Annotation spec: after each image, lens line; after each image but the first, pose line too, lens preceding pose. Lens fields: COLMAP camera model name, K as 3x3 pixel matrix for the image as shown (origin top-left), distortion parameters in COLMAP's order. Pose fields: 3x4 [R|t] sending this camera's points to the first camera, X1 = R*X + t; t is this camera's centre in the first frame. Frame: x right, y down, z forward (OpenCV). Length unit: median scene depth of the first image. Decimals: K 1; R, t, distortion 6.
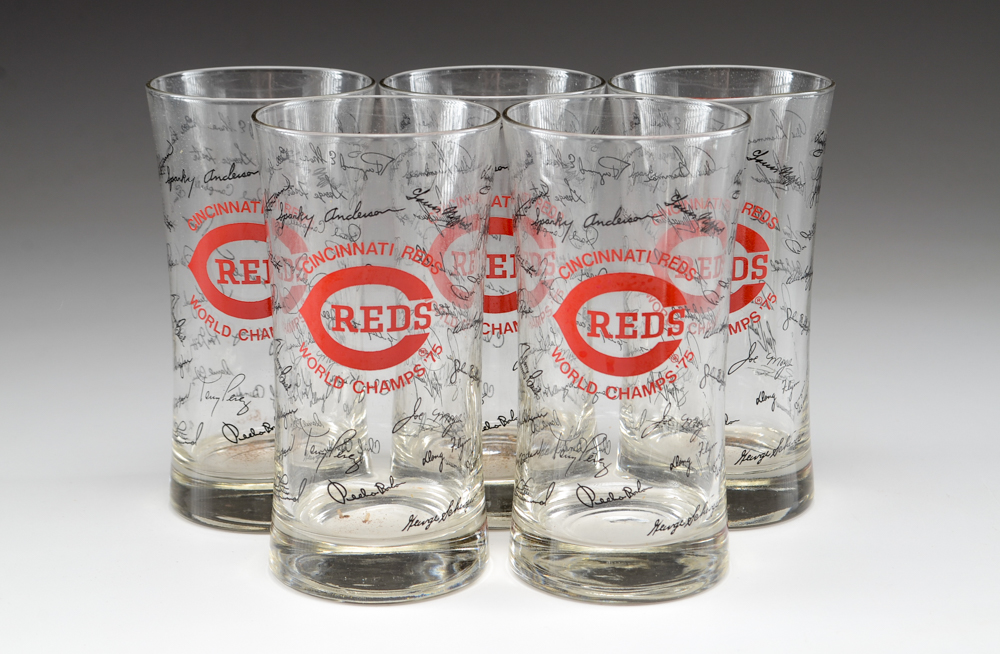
lens RADIAL K [[2440.3, 0, 499.4], [0, 2440.3, 323.7], [0, 0, 1]] dist [0.177649, 0.000000]
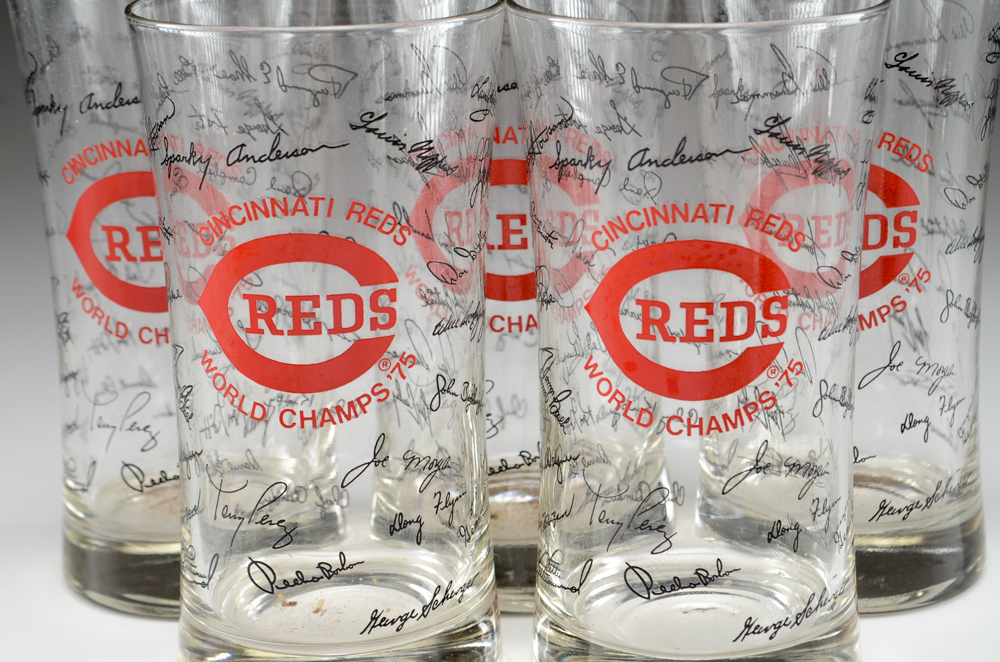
lens RADIAL K [[2270.4, 0, 500.9], [0, 2270.4, 338.2], [0, 0, 1]] dist [0.097775, 0.000000]
pose [[0.997621, -0.006263, -0.068649, 0.039267], [0.007886, 0.999695, 0.023392, -0.008930], [0.068482, -0.023878, 0.997367, 0.375785]]
